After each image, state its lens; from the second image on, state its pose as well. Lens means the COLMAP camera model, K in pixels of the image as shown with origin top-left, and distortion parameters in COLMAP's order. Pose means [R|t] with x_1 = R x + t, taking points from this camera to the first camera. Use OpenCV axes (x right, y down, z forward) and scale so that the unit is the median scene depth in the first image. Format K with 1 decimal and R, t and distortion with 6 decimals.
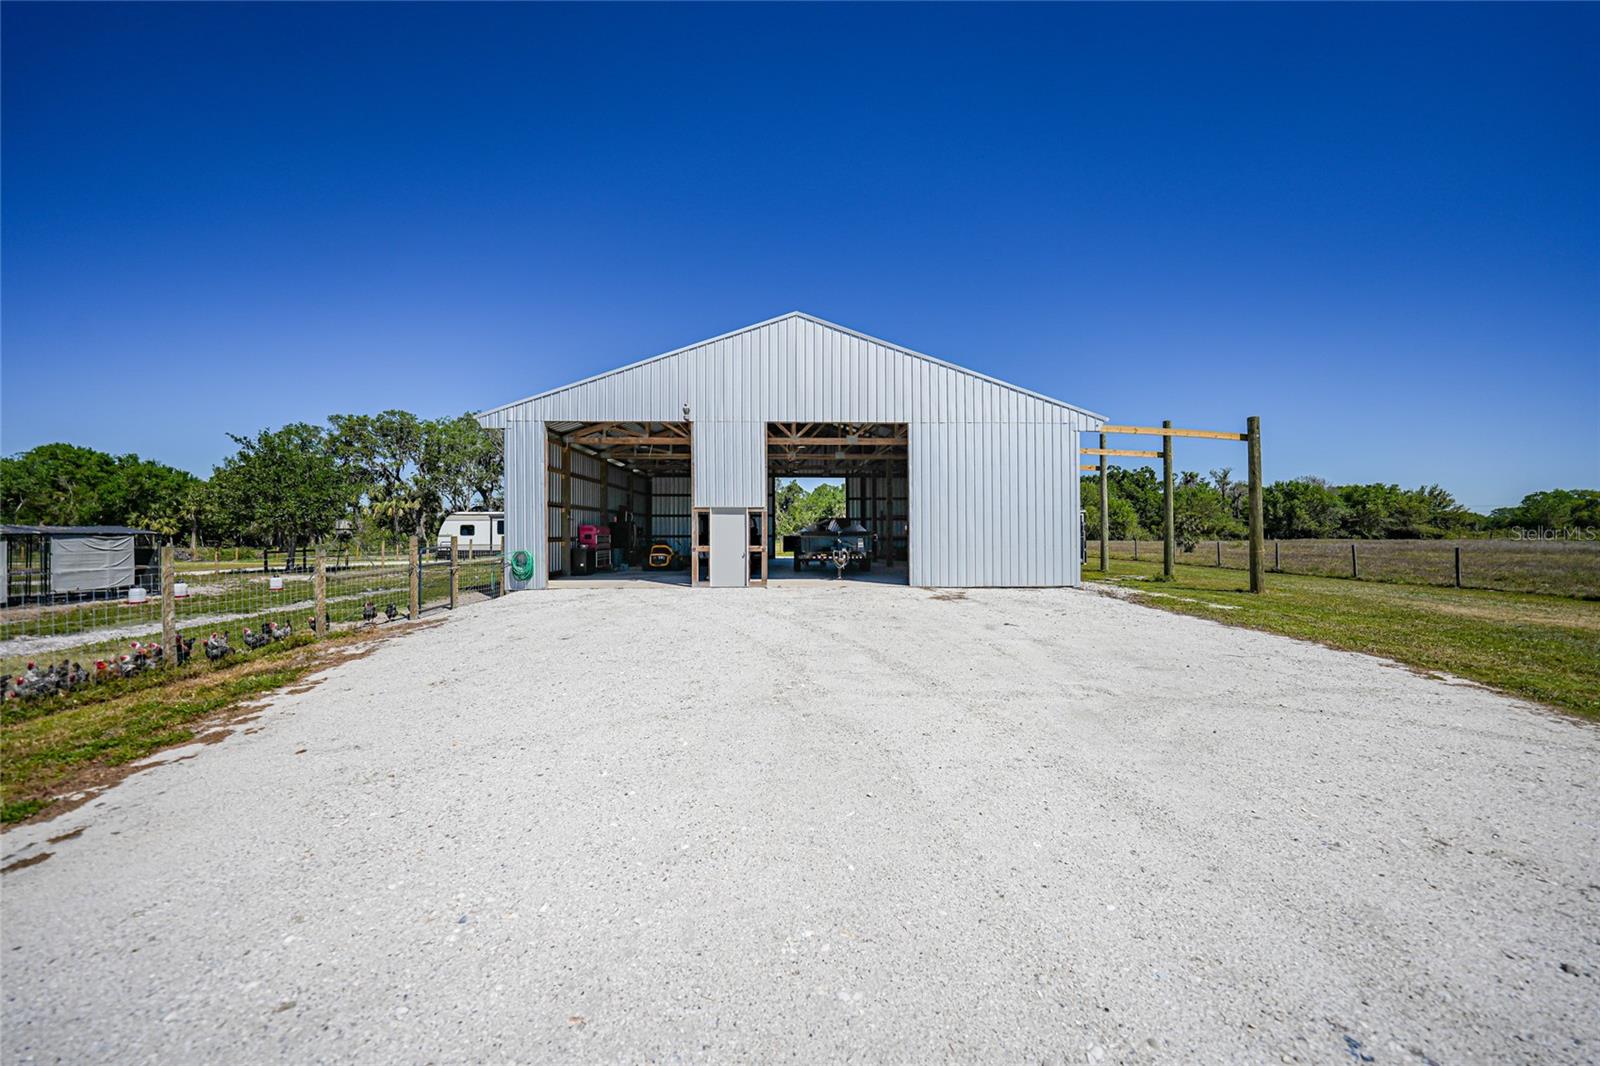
lens RADIAL K [[561.9, 0, 807.6], [0, 561.9, 533.6], [0, 0, 1]] dist [-0.024226, 0.006407]
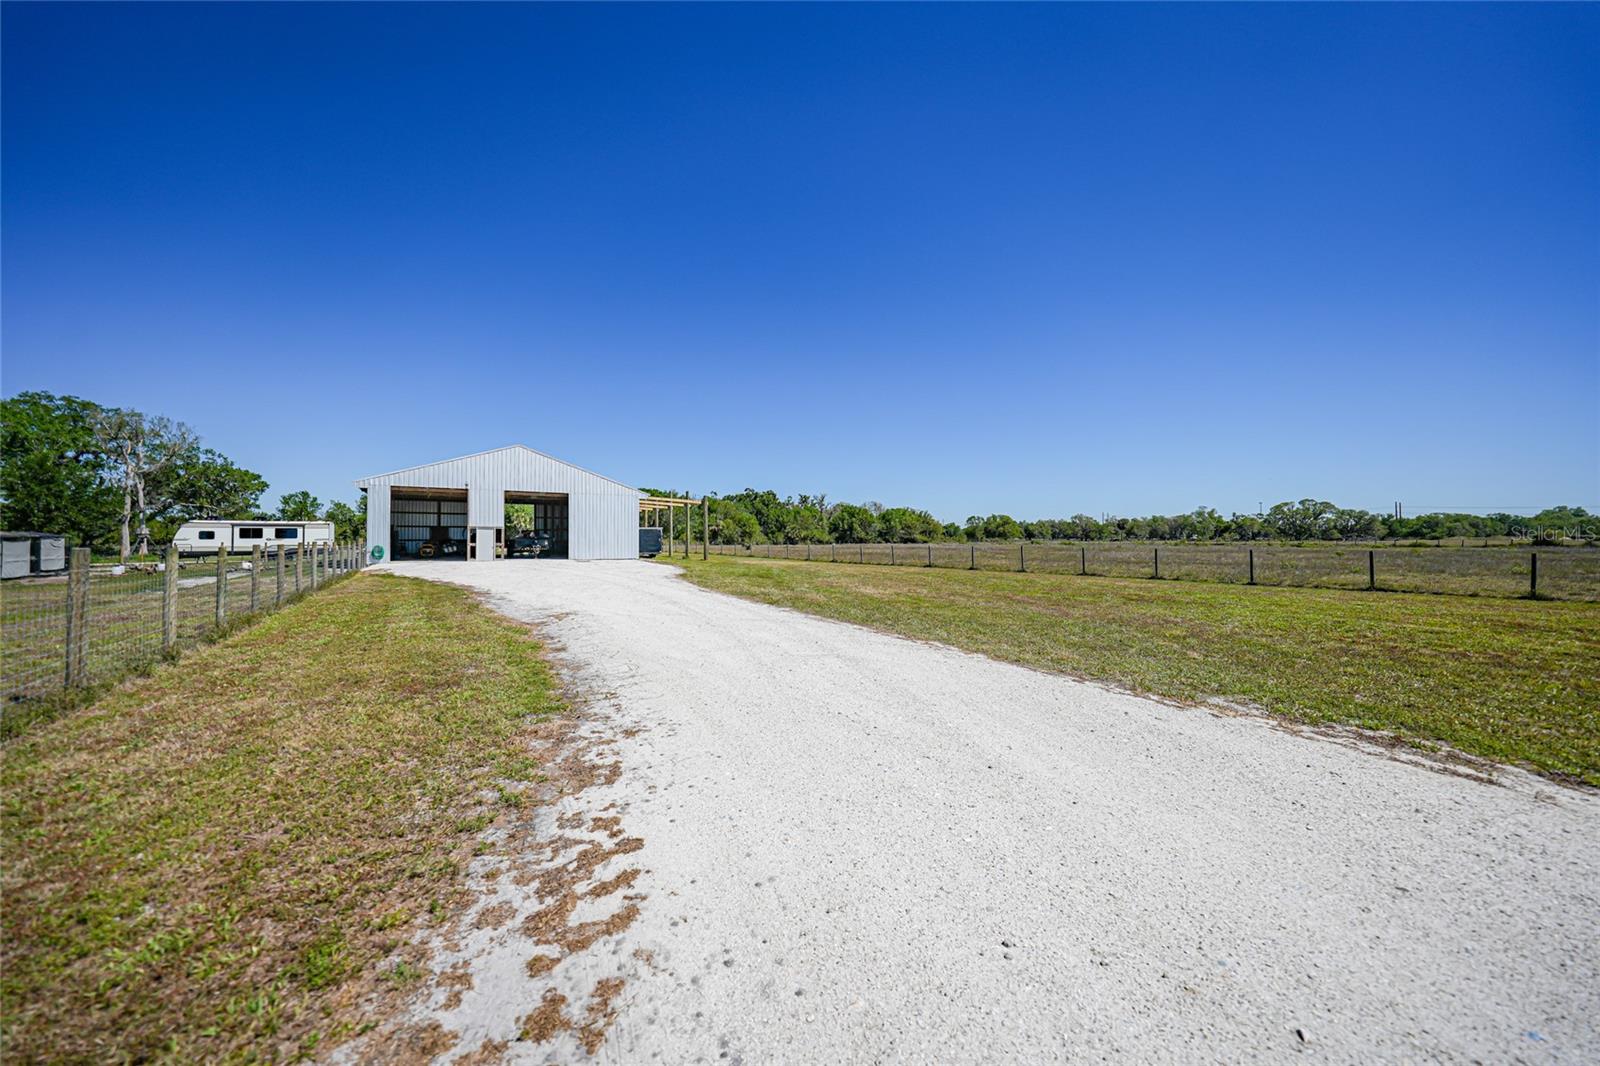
lens RADIAL K [[570.0, 0, 796.0], [0, 570.0, 530.8], [0, 0, 1]] dist [-0.011669, 0.000188]
pose [[0.865481, 0.009518, 0.500852, -0.180119], [-0.001004, 0.999850, -0.017266, 0.008557], [-0.500941, 0.014441, 0.865361, -1.462636]]
